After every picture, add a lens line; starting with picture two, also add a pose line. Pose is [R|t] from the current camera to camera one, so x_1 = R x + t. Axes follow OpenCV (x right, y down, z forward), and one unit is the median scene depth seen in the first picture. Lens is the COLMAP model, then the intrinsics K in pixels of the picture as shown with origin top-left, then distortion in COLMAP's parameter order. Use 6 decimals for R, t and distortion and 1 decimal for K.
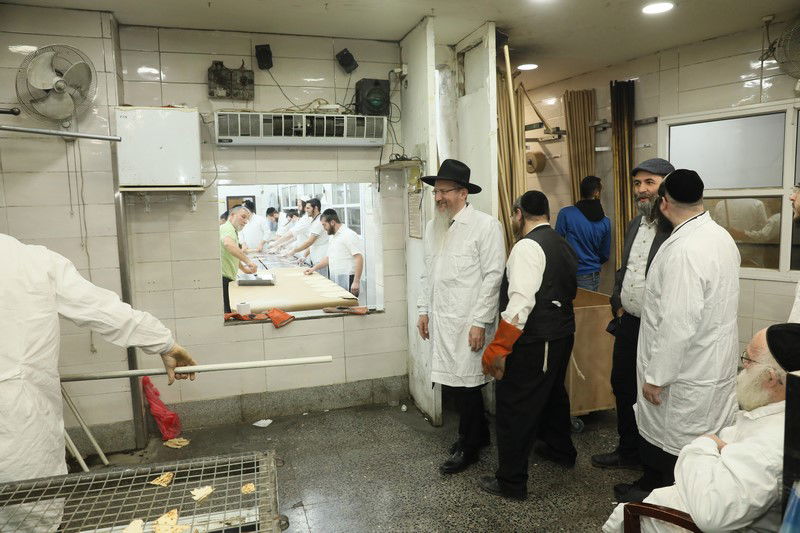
lens RADIAL K [[541.2, 0, 398.6], [0, 541.2, 268.8], [0, 0, 1]] dist [-0.107721, 0.075996]
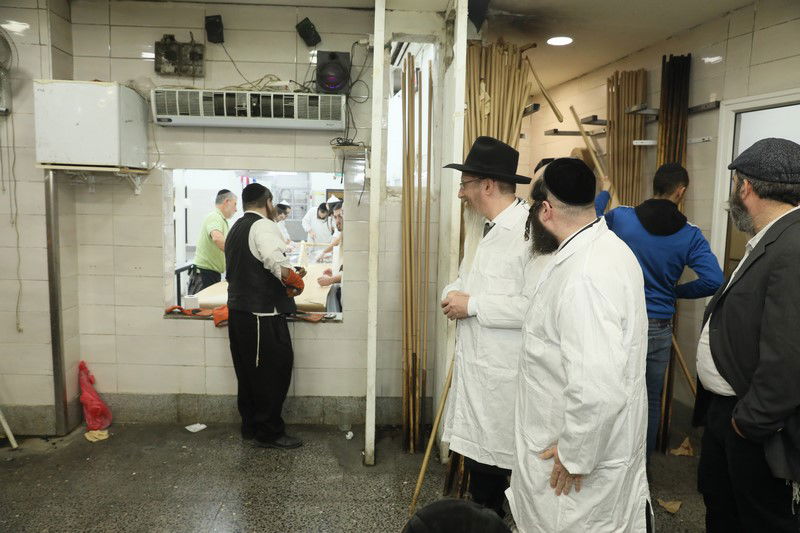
lens RADIAL K [[541.2, 0, 400.4], [0, 541.2, 266.1], [0, 0, 1]] dist [-0.107721, 0.075996]
pose [[0.965645, 0.083246, -0.246168, 0.299559], [-0.083529, 0.996462, 0.009311, -0.028307], [0.246073, 0.011572, 0.969182, 0.201227]]
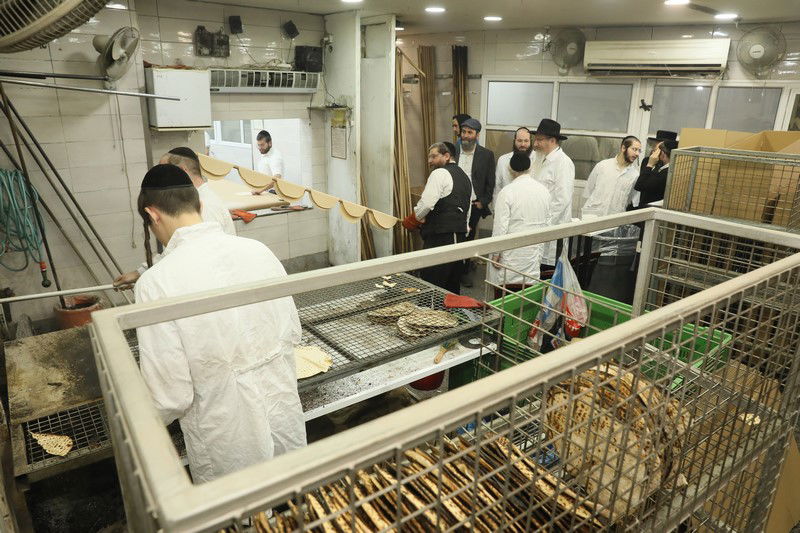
lens RADIAL K [[541.2, 0, 401.4], [0, 541.2, 271.7], [0, 0, 1]] dist [-0.107721, 0.075996]
pose [[0.924070, -0.080742, 0.373598, -0.402659], [0.002378, 0.978629, 0.205620, -0.056936], [-0.382216, -0.189119, 0.904514, -0.481358]]
